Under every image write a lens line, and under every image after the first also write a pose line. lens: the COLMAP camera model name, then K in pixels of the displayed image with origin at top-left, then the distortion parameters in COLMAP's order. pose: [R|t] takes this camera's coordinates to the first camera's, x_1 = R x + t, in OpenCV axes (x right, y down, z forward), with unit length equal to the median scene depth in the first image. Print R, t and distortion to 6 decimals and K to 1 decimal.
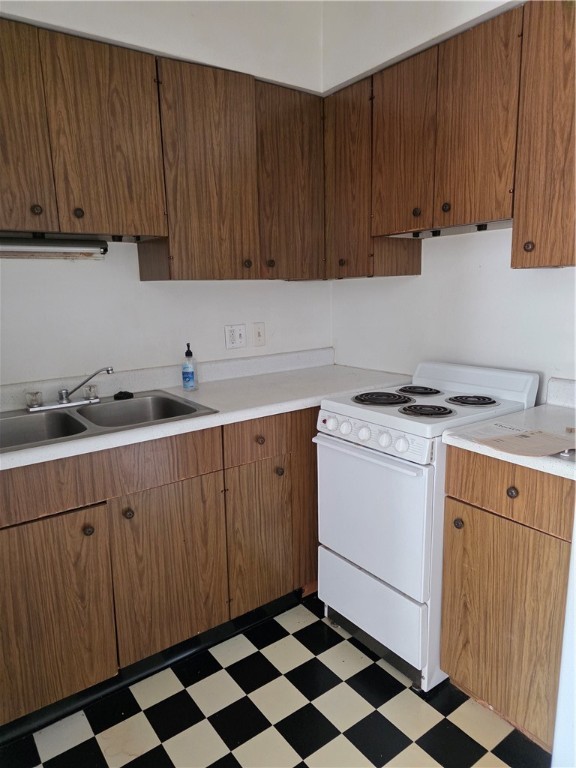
lens RADIAL K [[511.7, 0, 284.3], [0, 511.7, 383.6], [0, 0, 1]] dist [0.041142, -0.032195]
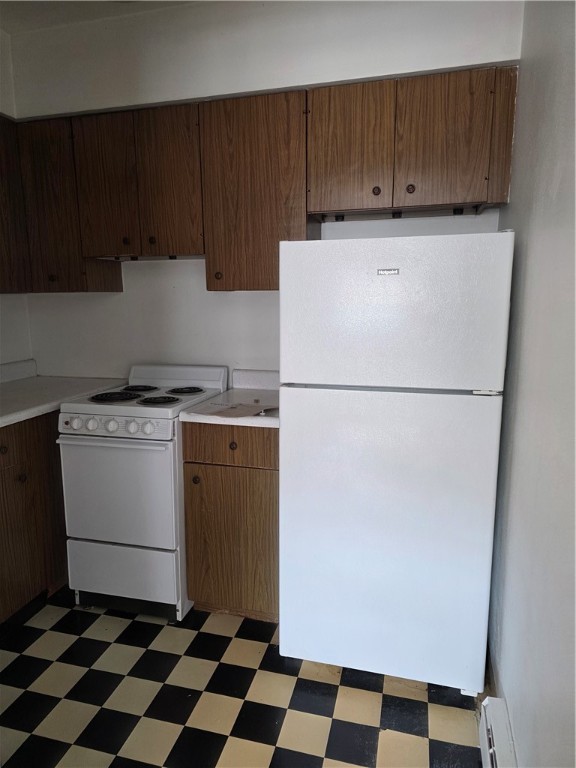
lens RADIAL K [[511.7, 0, 288.1], [0, 511.7, 384.7], [0, 0, 1]] dist [0.041142, -0.032195]
pose [[0.784045, -0.090837, 0.614021, -0.231665], [0.104221, 0.994455, 0.014038, 0.027318], [-0.611891, 0.052988, 0.789165, -0.180776]]
